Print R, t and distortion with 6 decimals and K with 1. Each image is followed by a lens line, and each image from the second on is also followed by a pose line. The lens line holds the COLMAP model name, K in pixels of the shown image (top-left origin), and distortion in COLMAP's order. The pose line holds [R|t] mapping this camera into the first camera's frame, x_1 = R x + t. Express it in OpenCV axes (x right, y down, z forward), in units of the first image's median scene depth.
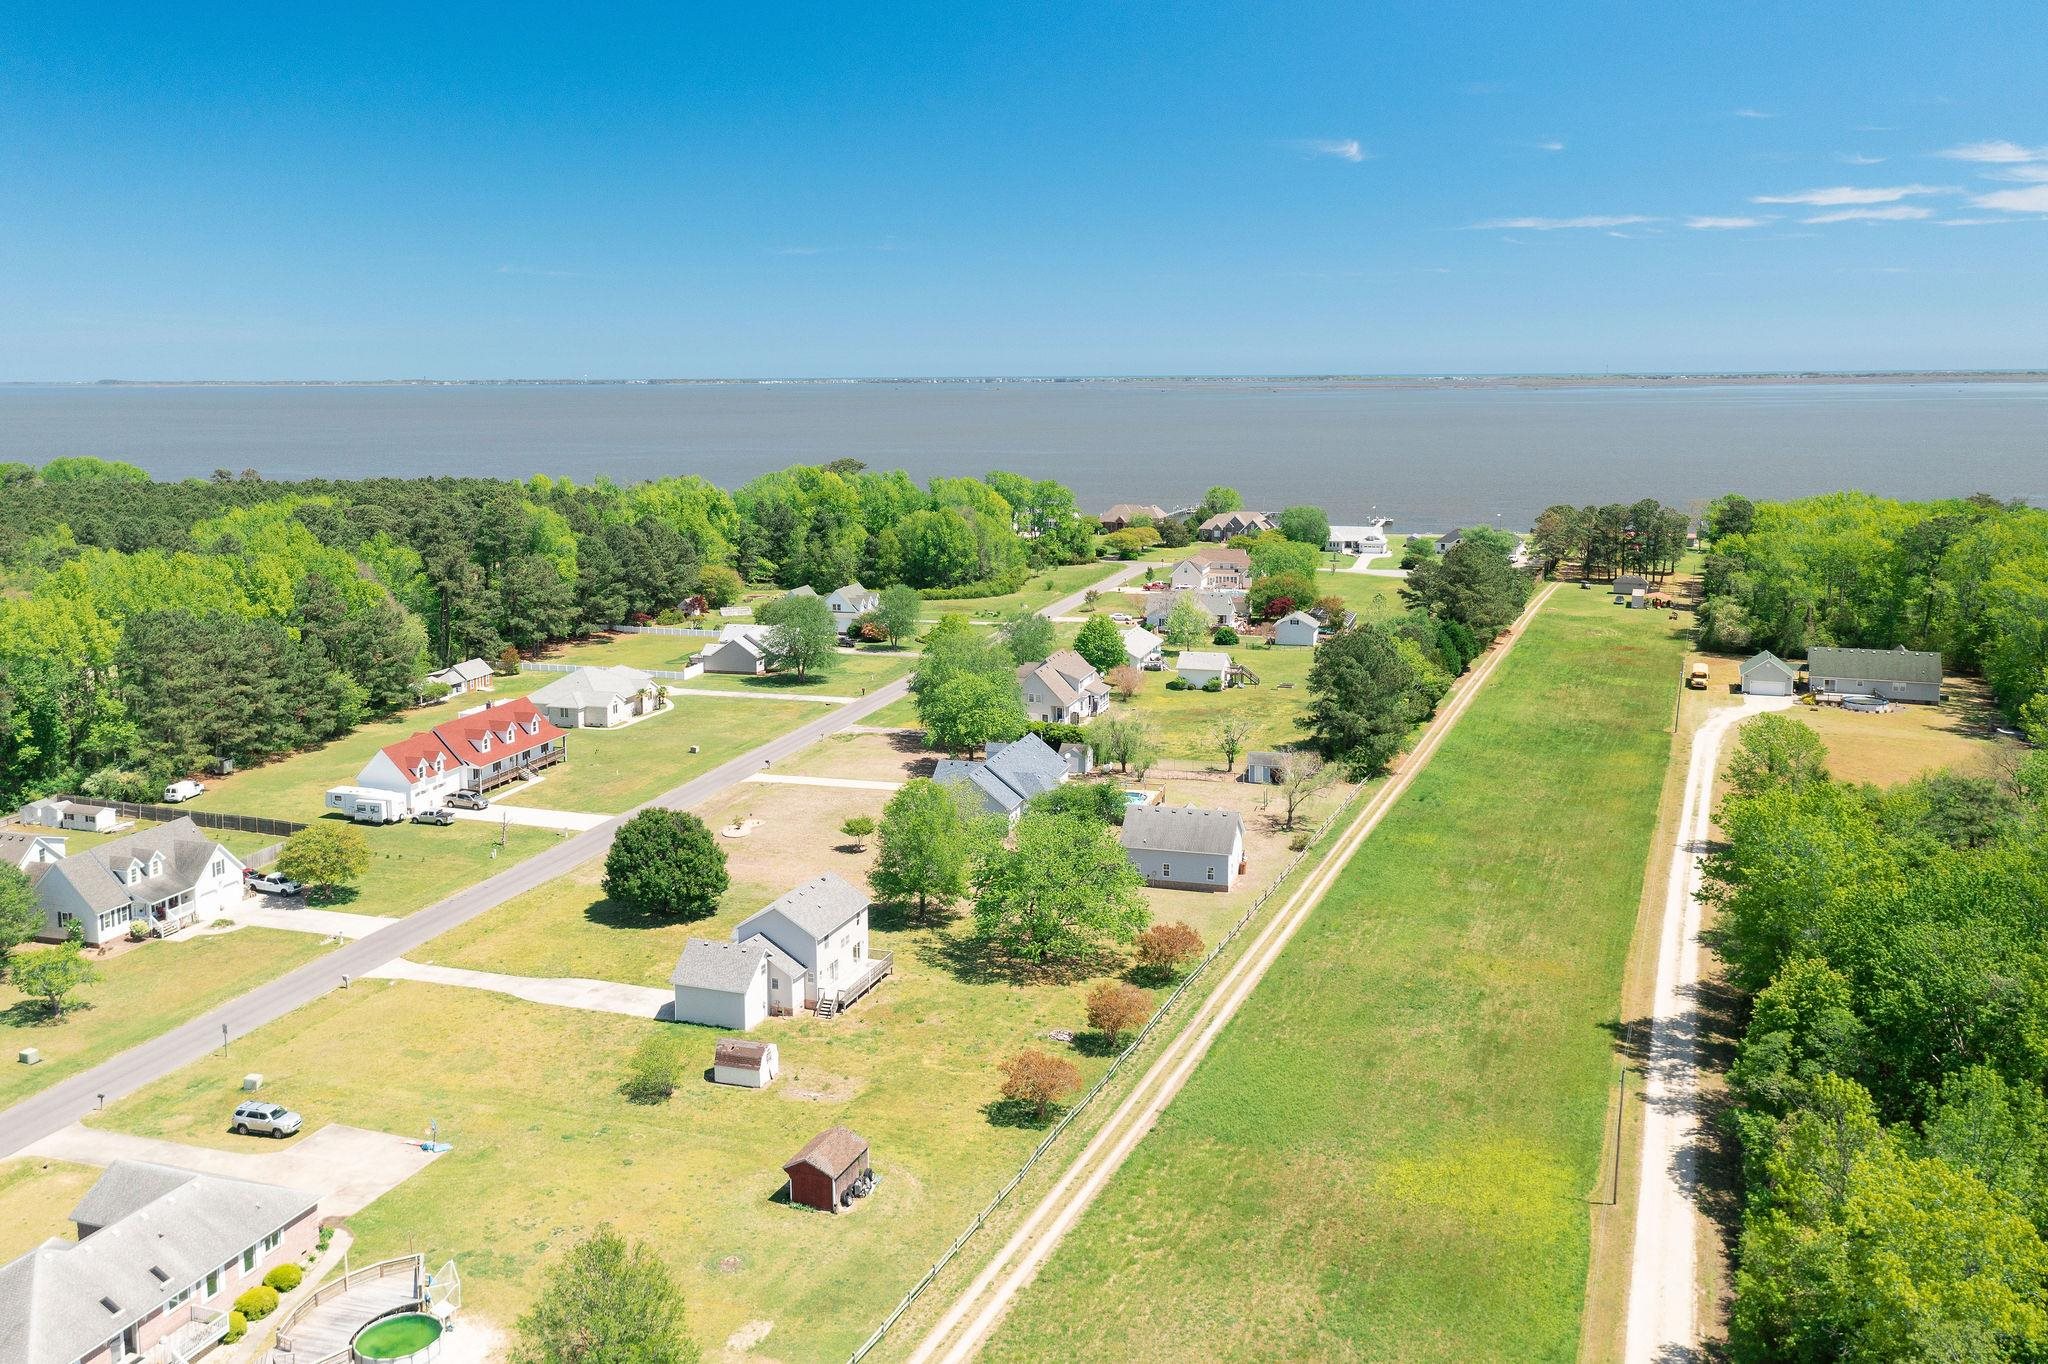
lens RADIAL K [[1634.7, 0, 1033.1], [0, 1634.7, 647.1], [0, 0, 1]] dist [-0.020350, 0.031651]
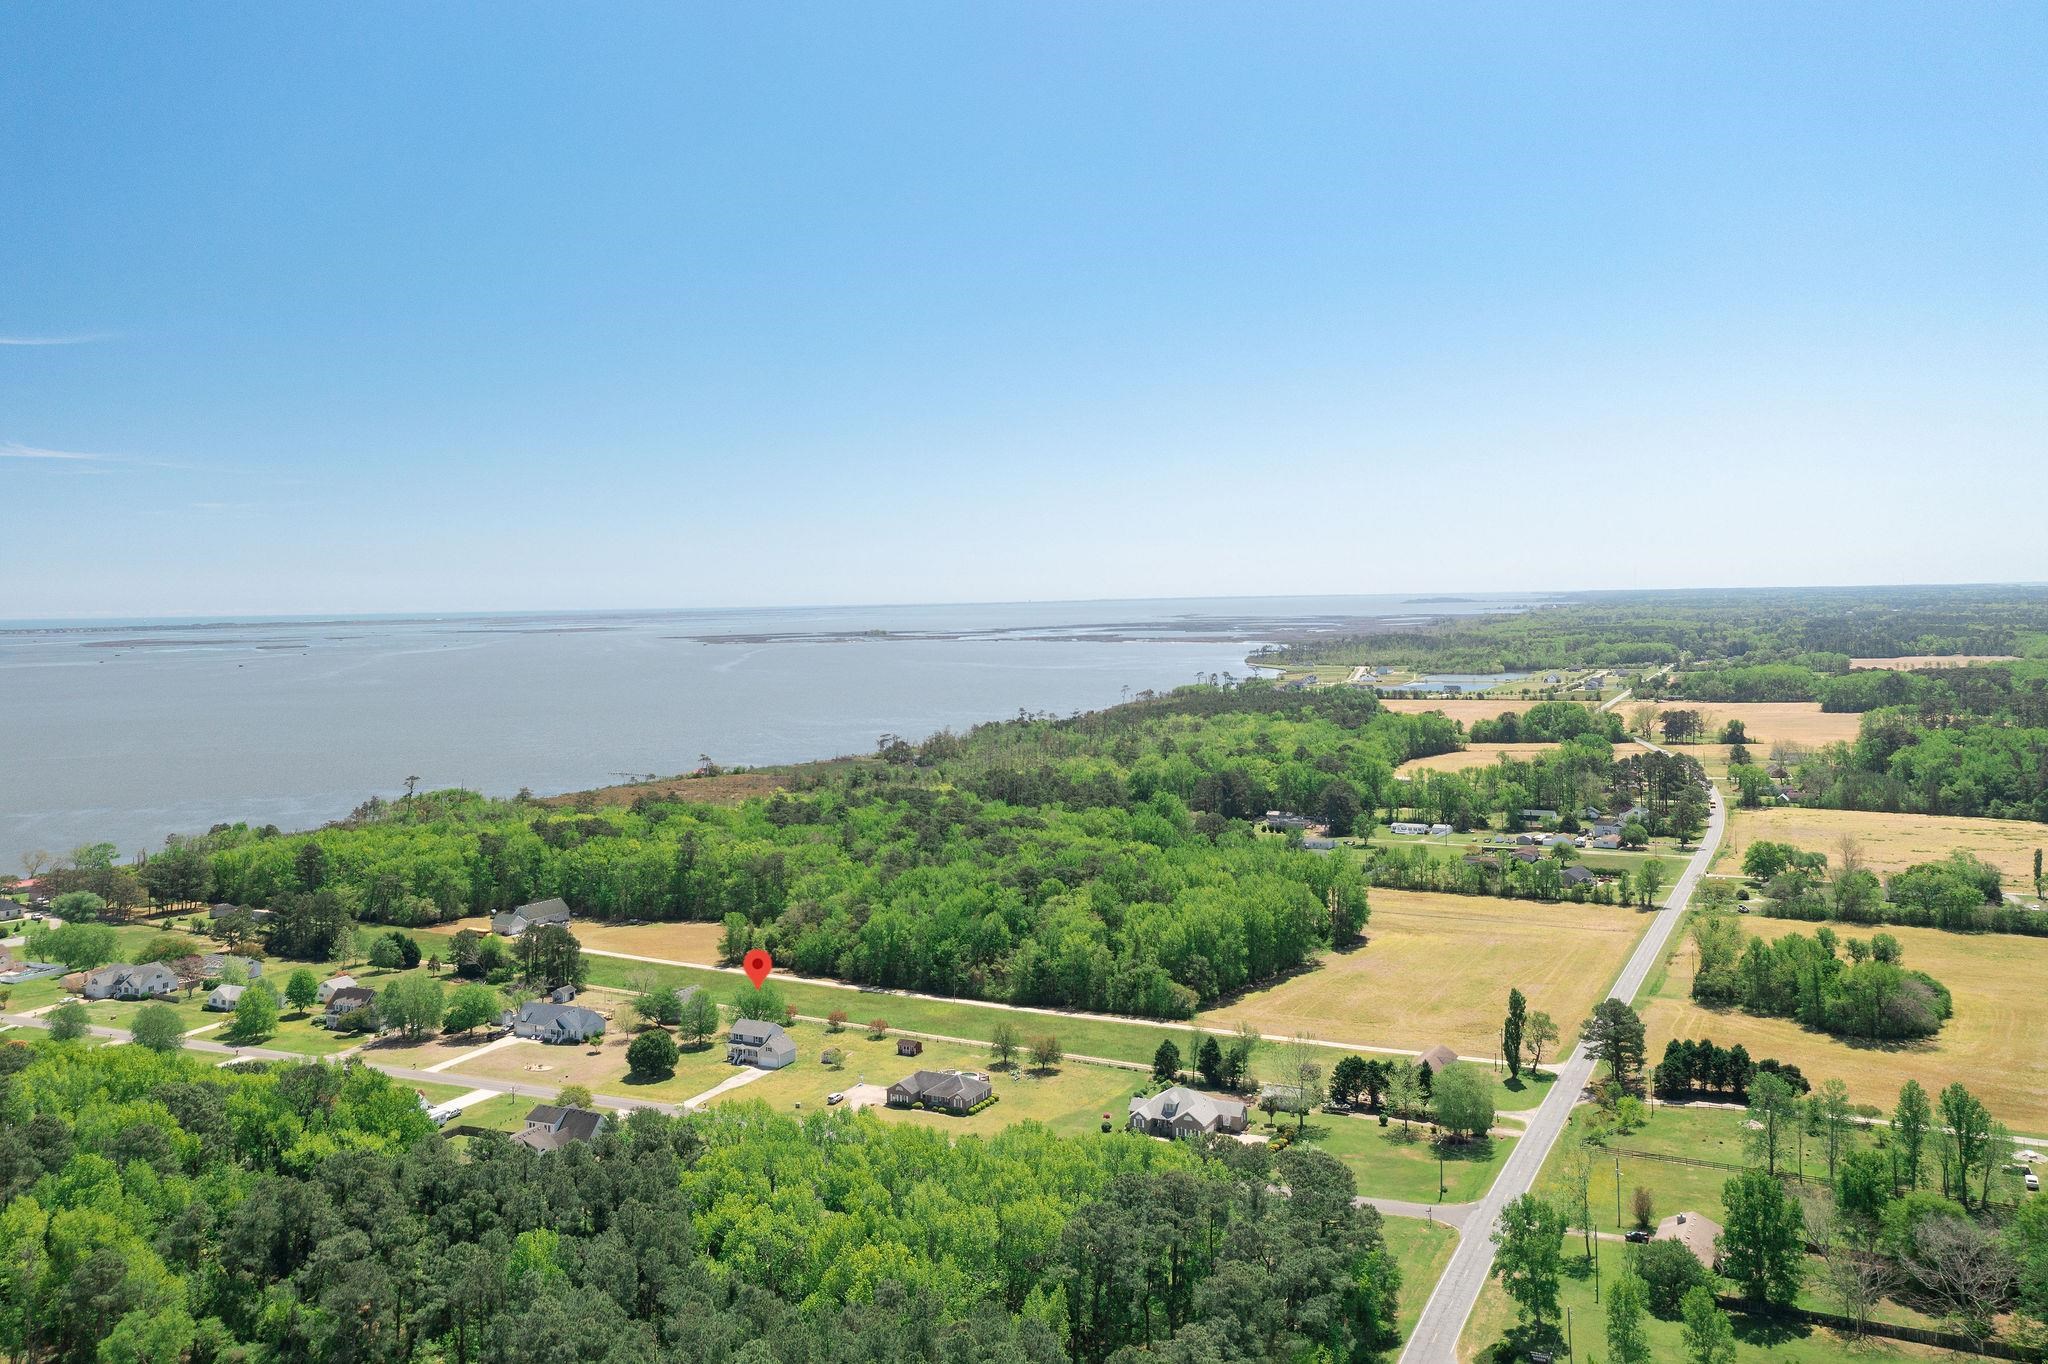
lens RADIAL K [[1634.7, 0, 1023.7], [0, 1634.7, 628.5], [0, 0, 1]] dist [-0.020350, 0.031651]
pose [[0.129111, -0.012005, 0.991557, -2.223072], [0.176786, 0.984187, -0.011103, -0.315940], [-0.975744, 0.176727, 0.129192, 0.050097]]
